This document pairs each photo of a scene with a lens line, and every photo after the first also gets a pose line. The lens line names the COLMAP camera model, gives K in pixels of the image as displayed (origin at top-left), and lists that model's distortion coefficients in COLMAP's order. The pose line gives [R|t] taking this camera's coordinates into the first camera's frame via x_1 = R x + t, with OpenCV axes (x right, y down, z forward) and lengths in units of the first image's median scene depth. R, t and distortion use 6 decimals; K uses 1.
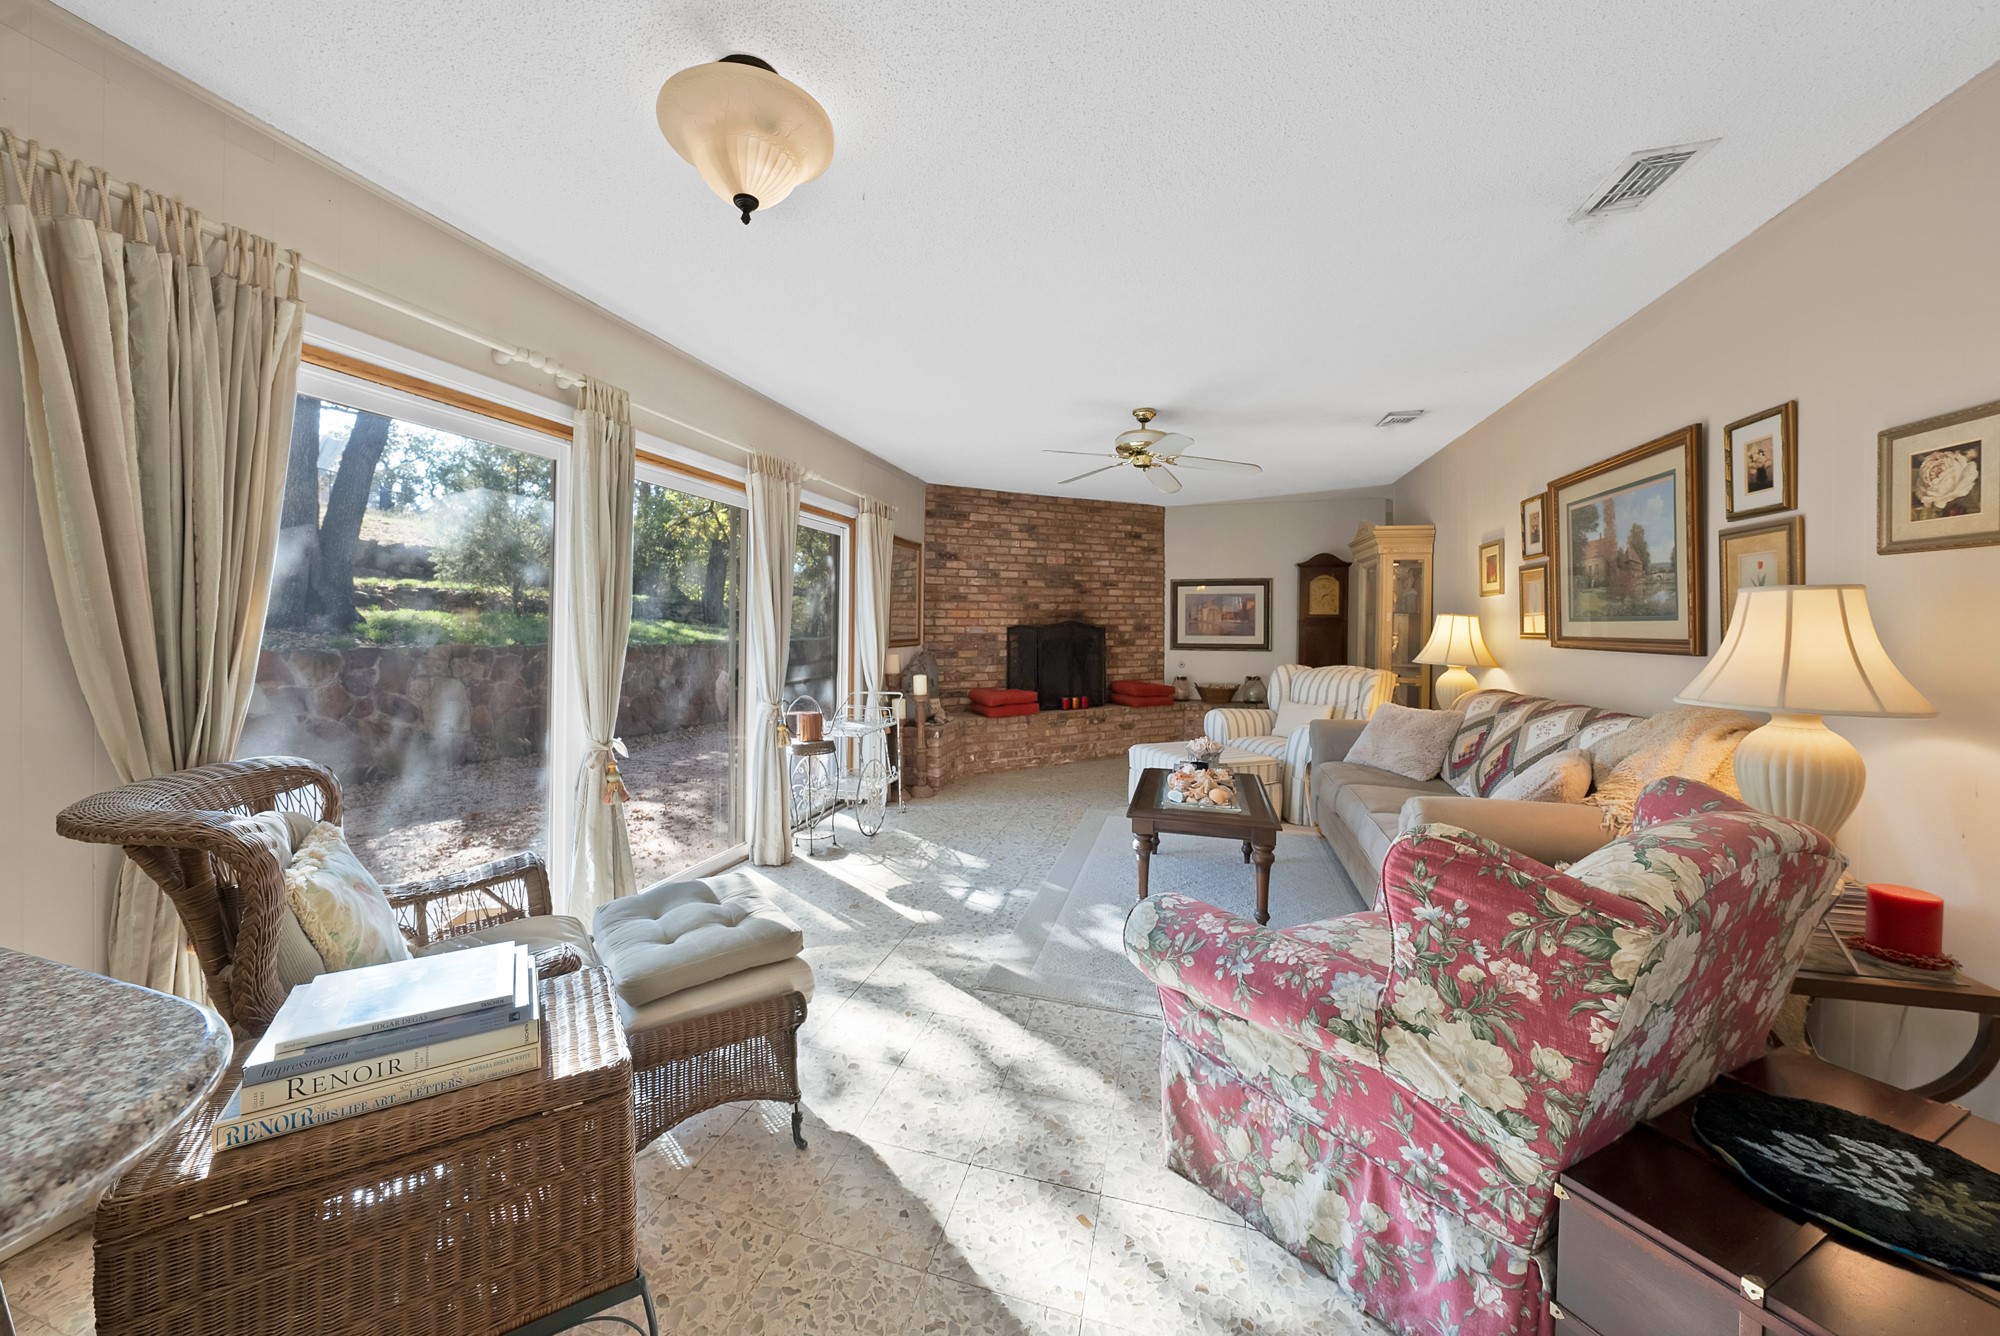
lens RADIAL K [[706.5, 0, 907.6], [0, 706.5, 616.9], [0, 0, 1]] dist [-0.026289, 0.005326]
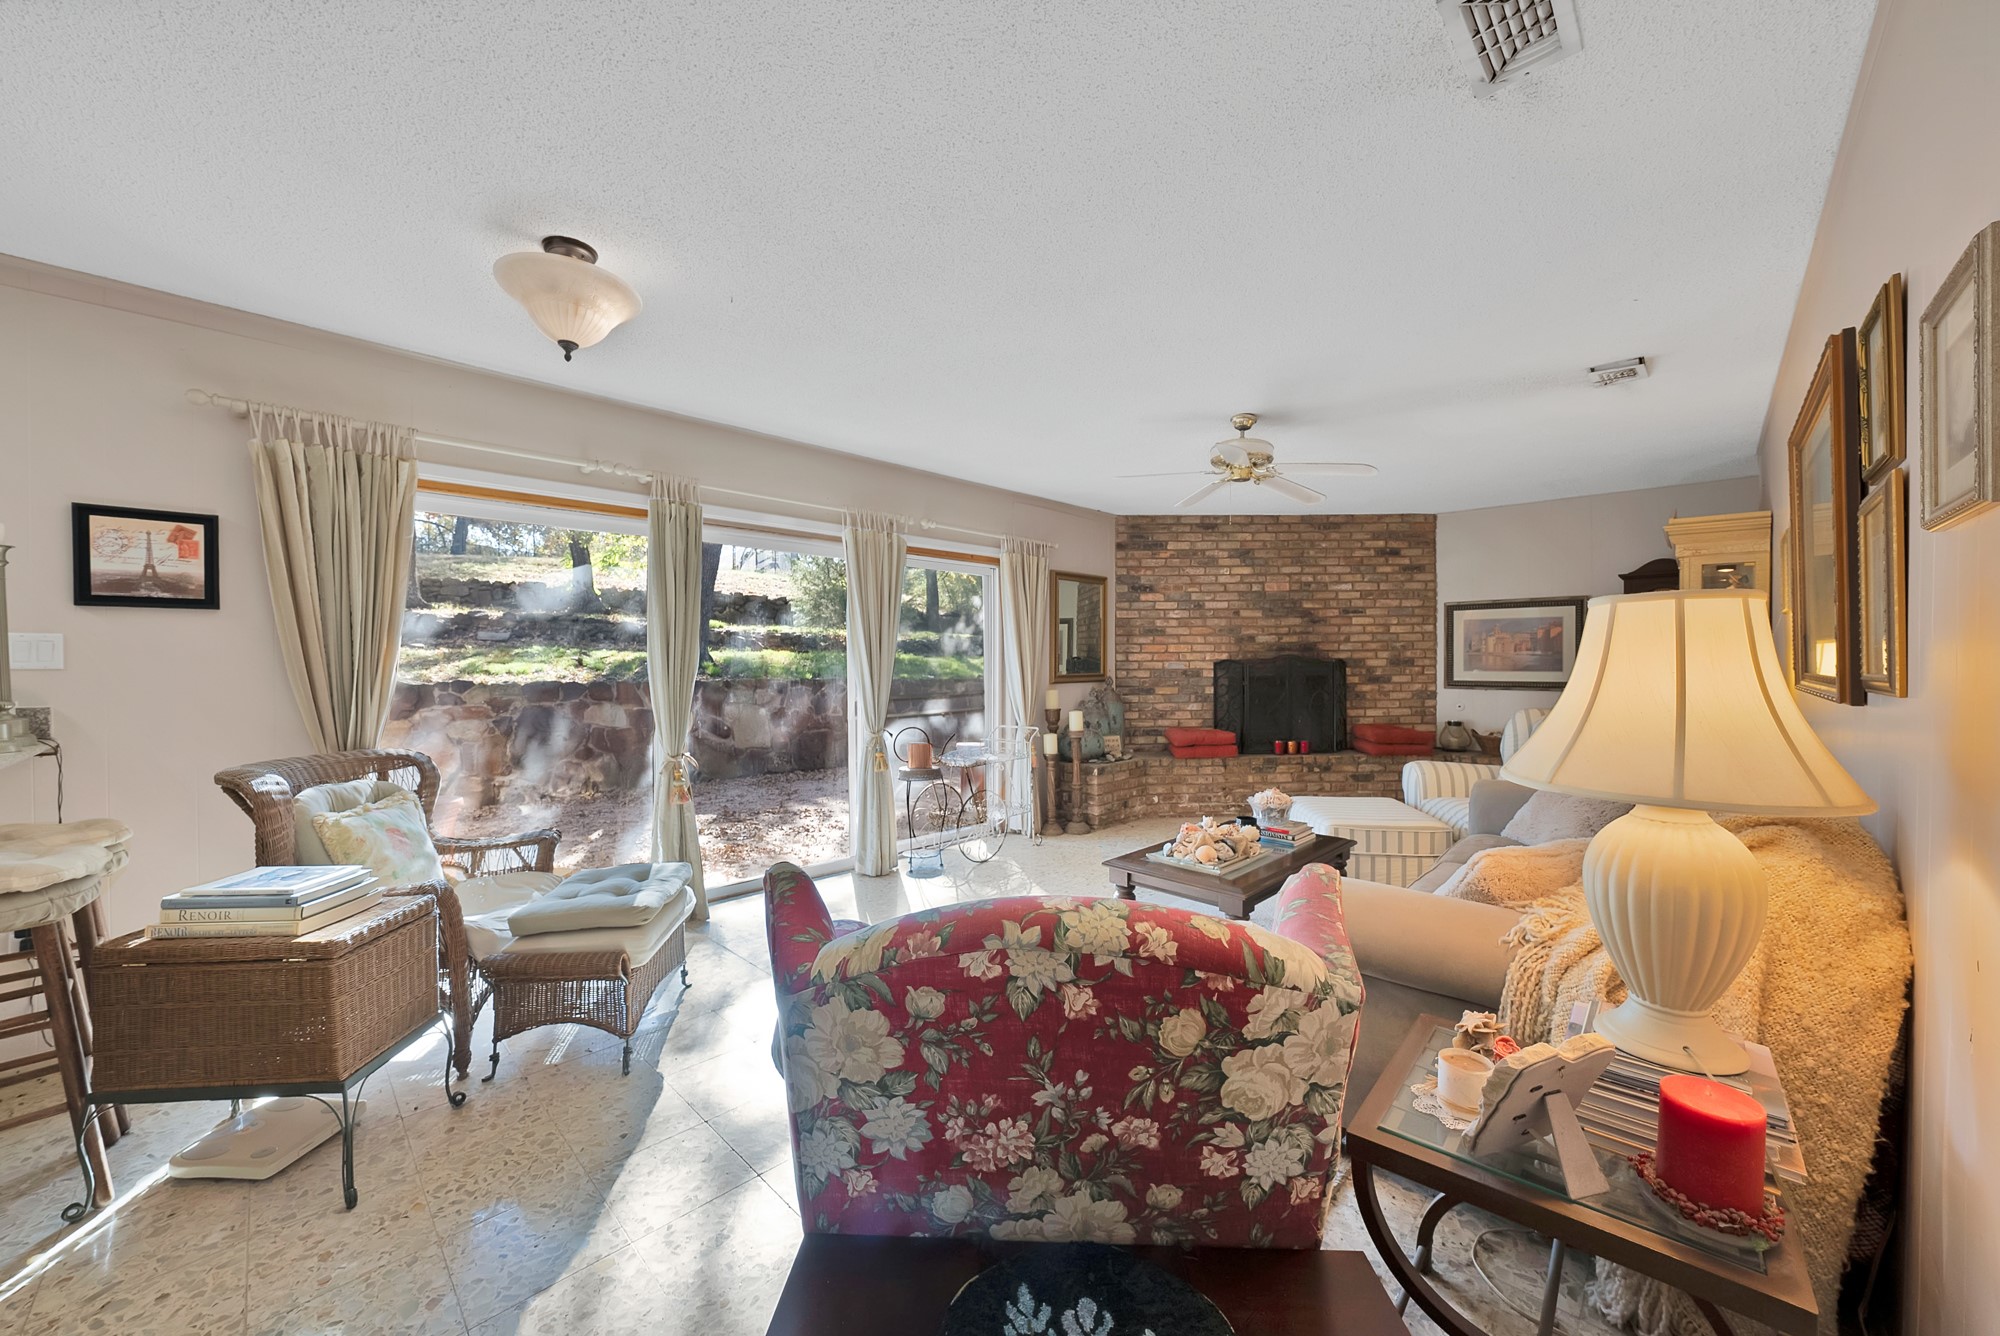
lens RADIAL K [[706.5, 0, 988.8], [0, 706.5, 658.6], [0, 0, 1]] dist [-0.026289, 0.005326]
pose [[0.898986, -0.006784, -0.437926, 0.288738], [0.011483, 0.999901, 0.008084, -0.000929], [0.437828, -0.012296, 0.898975, 0.043528]]
